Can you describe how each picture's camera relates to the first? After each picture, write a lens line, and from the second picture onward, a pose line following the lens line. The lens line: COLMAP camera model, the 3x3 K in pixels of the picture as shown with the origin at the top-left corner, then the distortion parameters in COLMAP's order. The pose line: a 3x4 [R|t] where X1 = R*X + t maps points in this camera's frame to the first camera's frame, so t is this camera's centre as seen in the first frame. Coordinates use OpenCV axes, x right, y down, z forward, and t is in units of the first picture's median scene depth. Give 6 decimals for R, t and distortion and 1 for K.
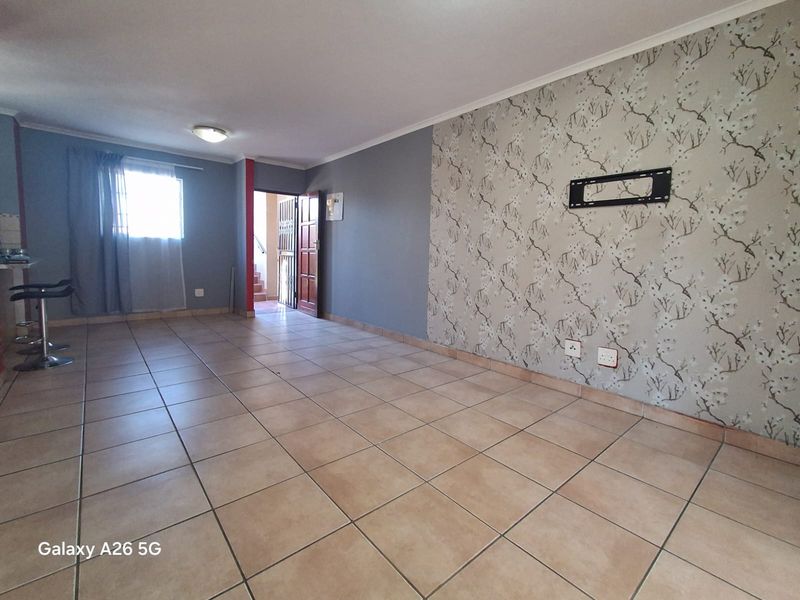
lens RADIAL K [[363.6, 0, 399.1], [0, 363.6, 281.6], [0, 0, 1]] dist [0.002188, 0.000640]
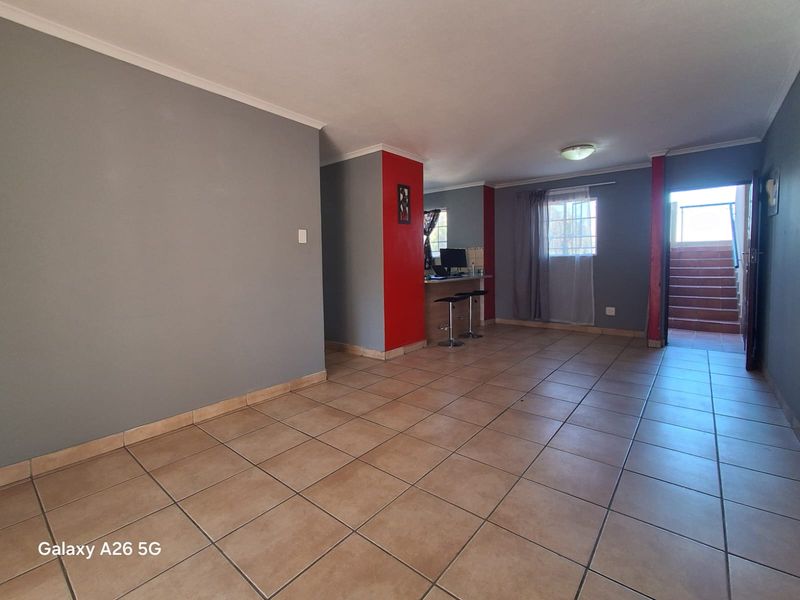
lens RADIAL K [[363.6, 0, 399.1], [0, 363.6, 281.6], [0, 0, 1]] dist [0.002188, 0.000640]
pose [[0.182414, 0.027344, -0.982841, 0.383673], [-0.060061, 0.998056, 0.016620, -0.039675], [0.981386, 0.055998, 0.183702, 0.352779]]
